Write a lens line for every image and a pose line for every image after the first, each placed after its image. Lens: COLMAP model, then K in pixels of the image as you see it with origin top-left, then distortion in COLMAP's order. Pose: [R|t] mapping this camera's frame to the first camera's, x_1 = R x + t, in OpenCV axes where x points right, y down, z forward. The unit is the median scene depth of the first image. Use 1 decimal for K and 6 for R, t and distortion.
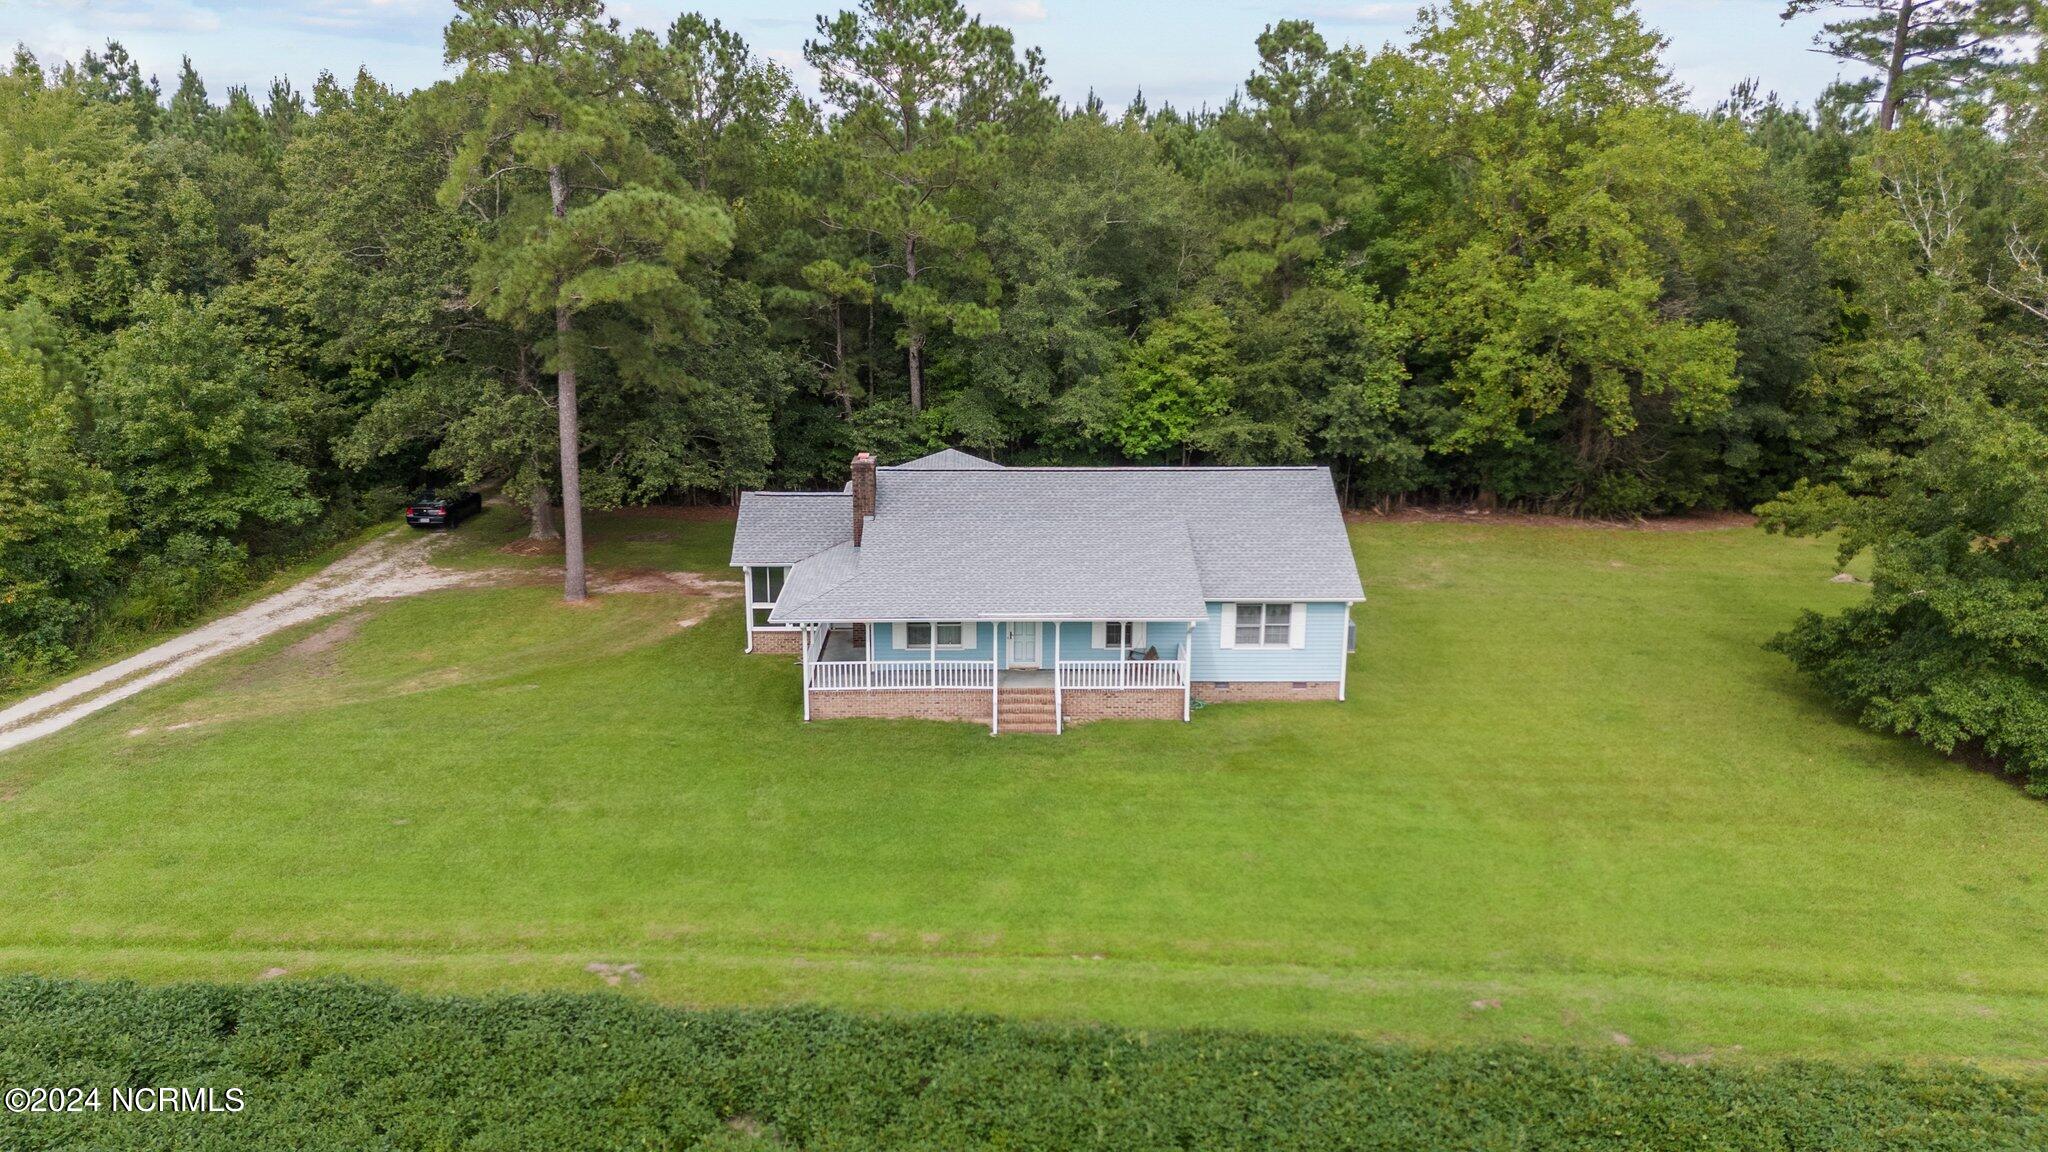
lens RADIAL K [[1488.6, 0, 1024.0], [0, 1488.6, 576.0], [0, 0, 1]] dist [0.093164, -0.107623]
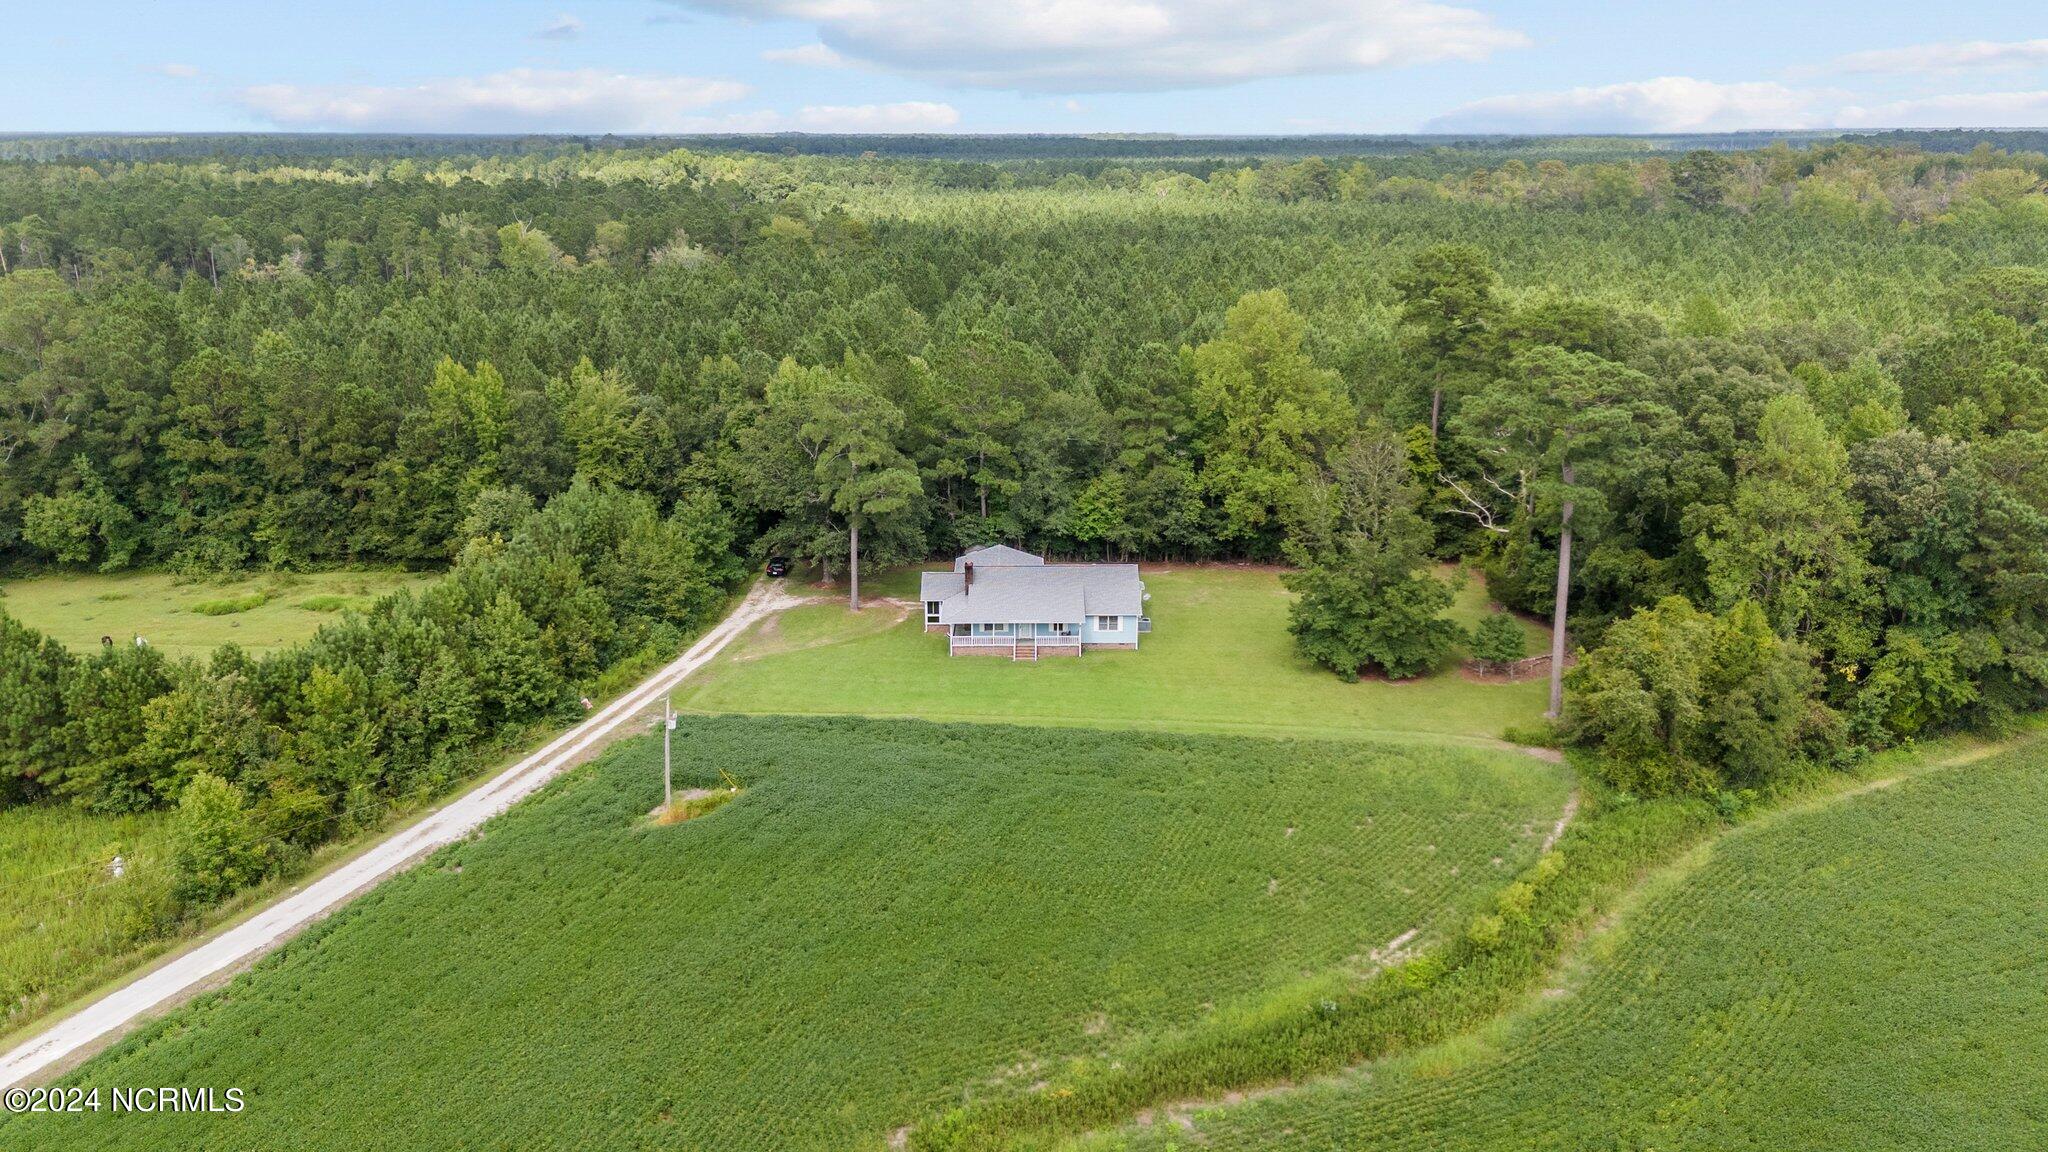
lens RADIAL K [[1535.5, 0, 1024.0], [0, 1535.5, 576.0], [0, 0, 1]] dist [0.077128, -0.073007]
pose [[0.999404, -0.000800, -0.034511, 0.088465], [0.001813, 0.999569, 0.029307, -0.128394], [0.034473, -0.029352, 0.998975, -1.728311]]
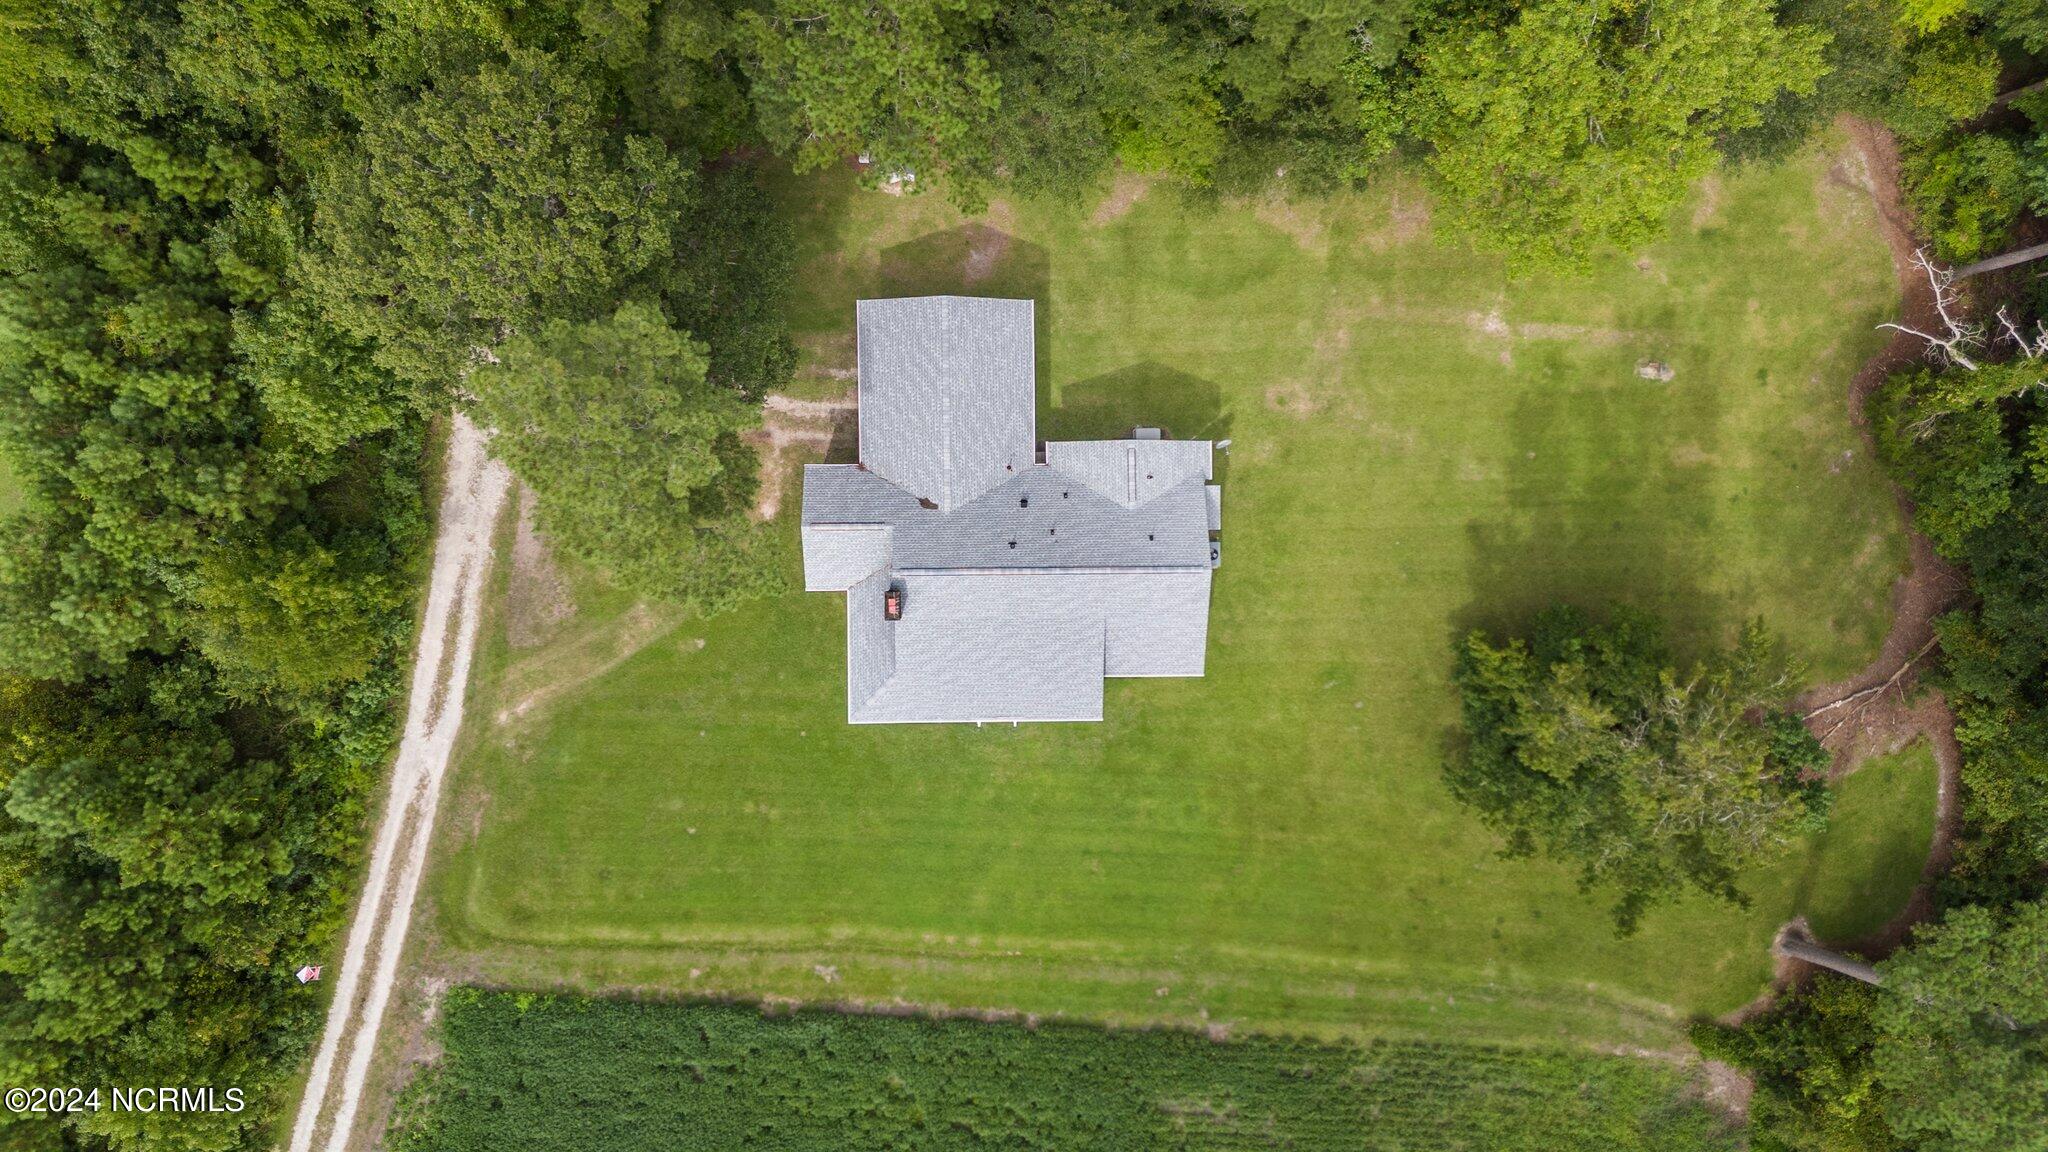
lens RADIAL K [[1488.6, 0, 1024.0], [0, 1488.6, 576.0], [0, 0, 1]] dist [0.093164, -0.107623]
pose [[0.999352, 0.029651, 0.020408, -0.005334], [-0.026557, 0.224624, 0.974084, -1.398580], [0.024298, -0.973994, 0.225266, 0.638658]]
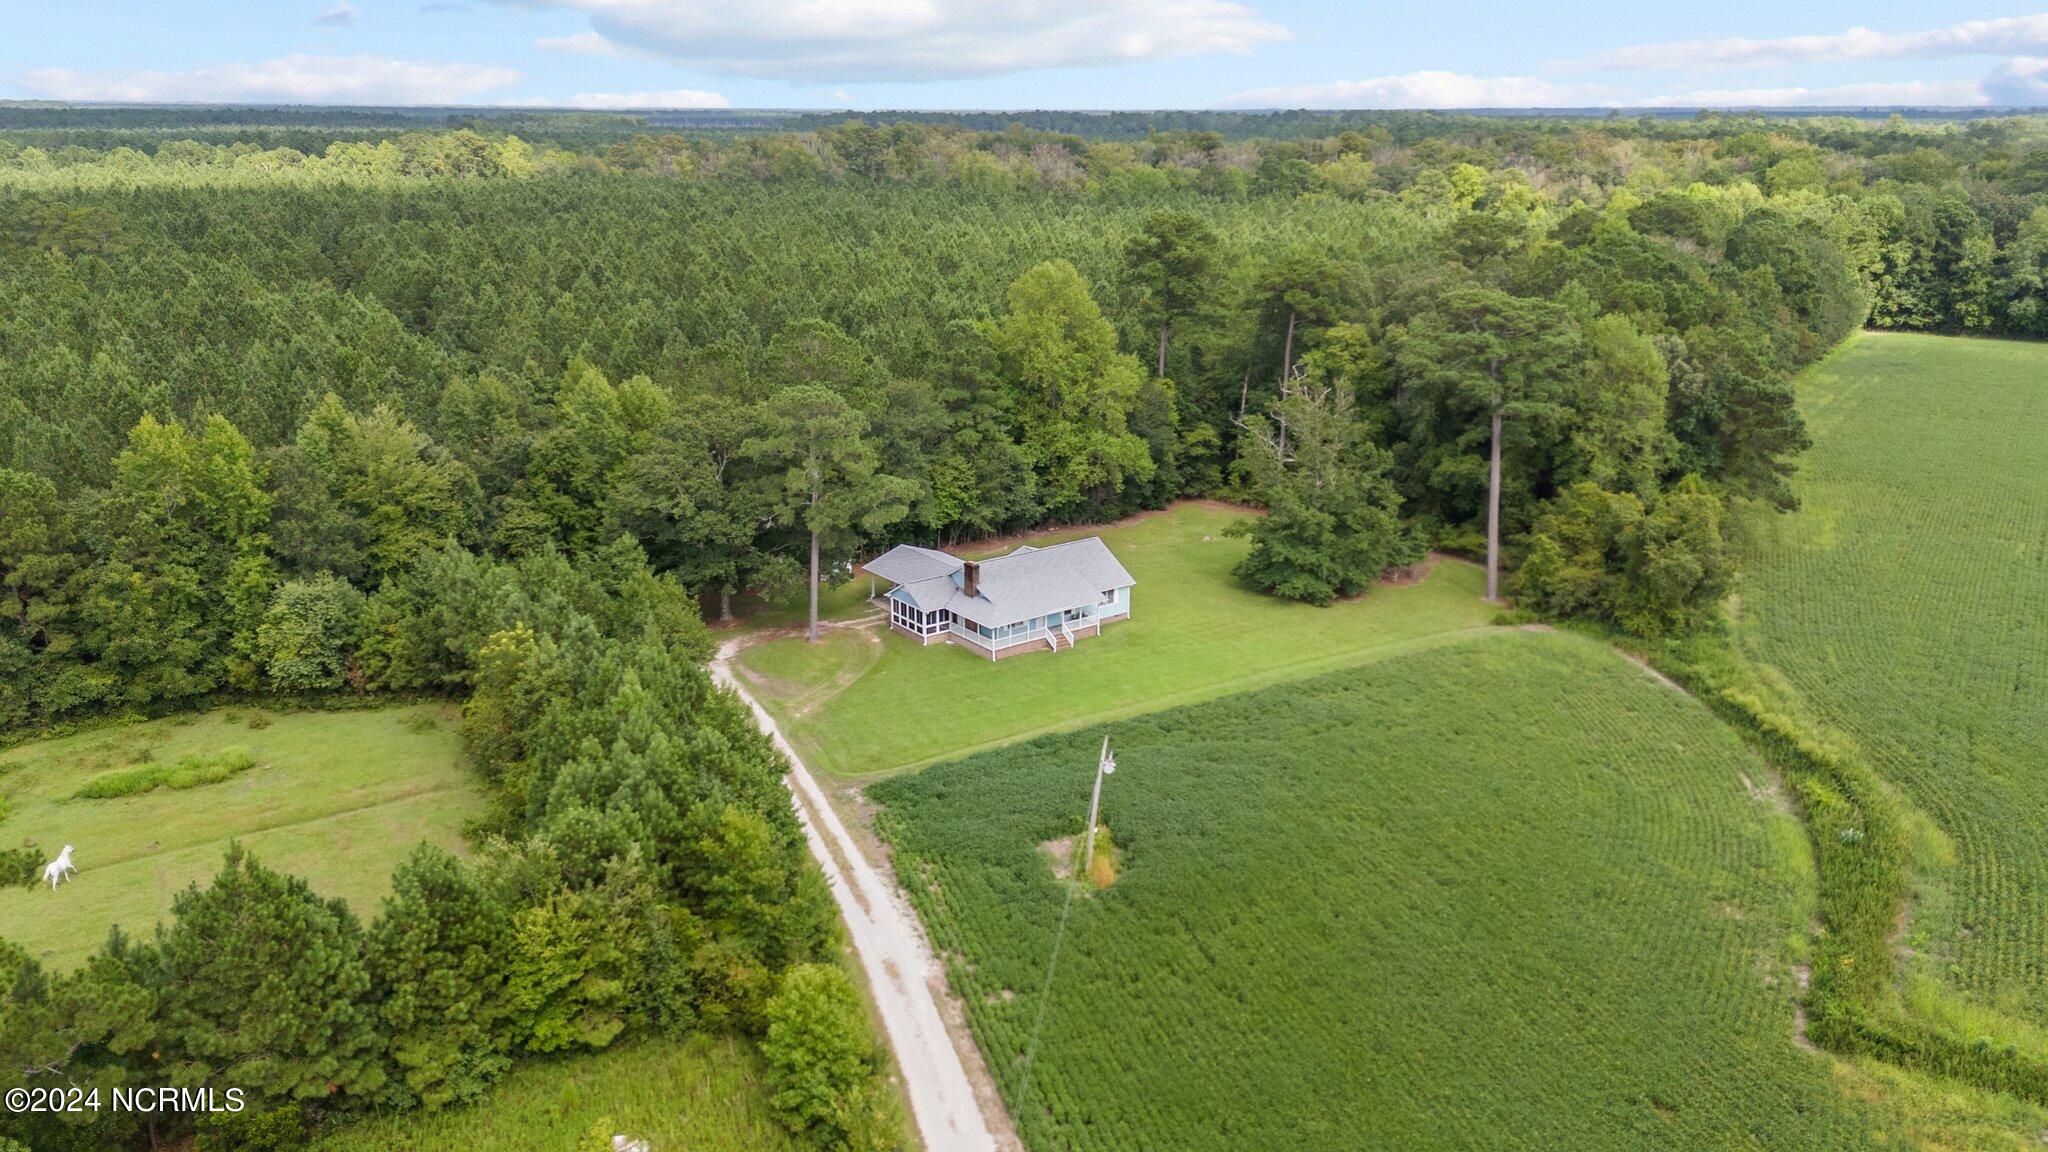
lens RADIAL K [[1535.5, 0, 1024.0], [0, 1535.5, 576.0], [0, 0, 1]] dist [0.077128, -0.073007]
pose [[0.814471, -0.173747, 0.553579, -1.409884], [0.147124, 0.984772, 0.092621, -0.269954], [-0.561242, 0.006008, 0.827630, -1.194938]]
